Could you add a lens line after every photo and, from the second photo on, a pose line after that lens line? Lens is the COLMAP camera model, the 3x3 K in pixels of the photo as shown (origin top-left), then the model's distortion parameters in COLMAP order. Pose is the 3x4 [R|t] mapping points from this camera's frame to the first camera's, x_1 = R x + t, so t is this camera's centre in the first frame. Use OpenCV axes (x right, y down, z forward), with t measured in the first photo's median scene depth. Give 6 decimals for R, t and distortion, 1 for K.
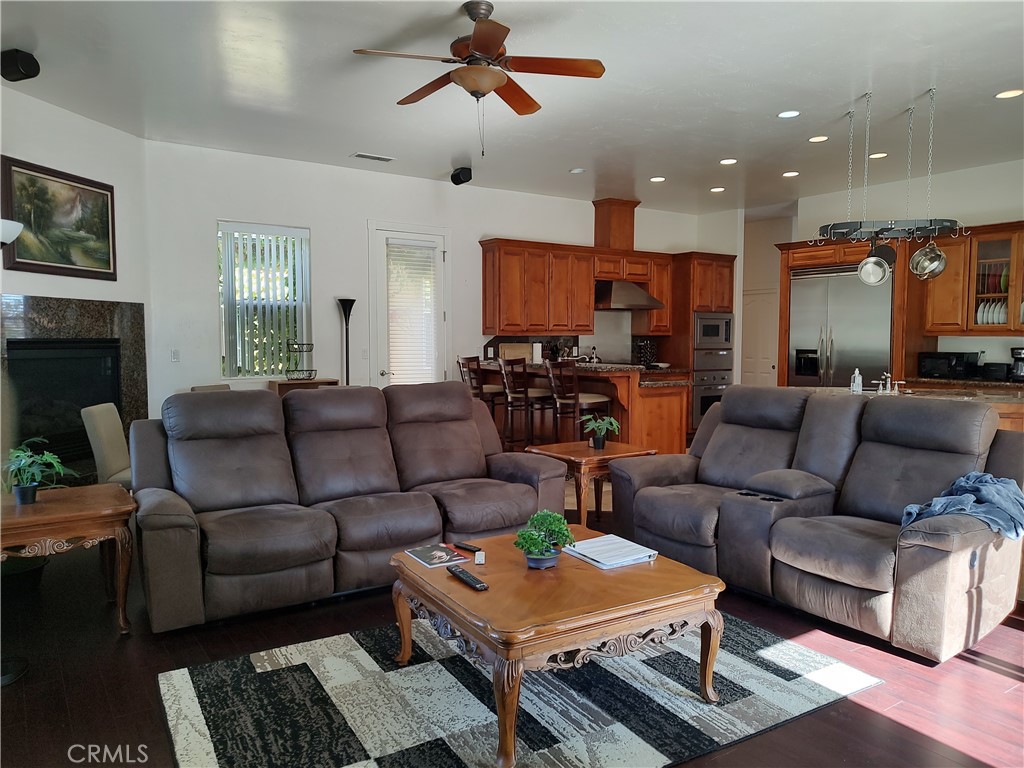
lens RADIAL K [[731.7, 0, 513.5], [0, 731.7, 383.0], [0, 0, 1]] dist [0.023512, -0.032631]
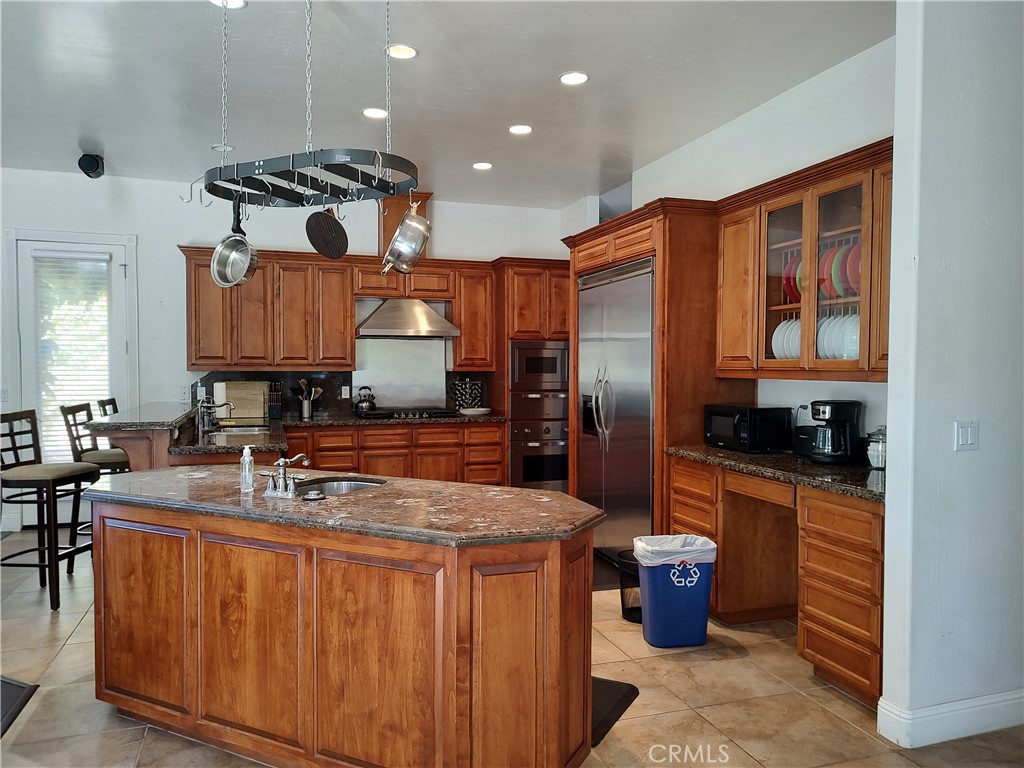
lens RADIAL K [[731.7, 0, 511.2], [0, 731.7, 386.9], [0, 0, 1]] dist [0.023512, -0.032631]
pose [[0.964254, 0.011449, -0.264732, 0.490210], [-0.020644, 0.999275, -0.031977, -0.030269], [0.264174, 0.036299, 0.963792, 0.338445]]
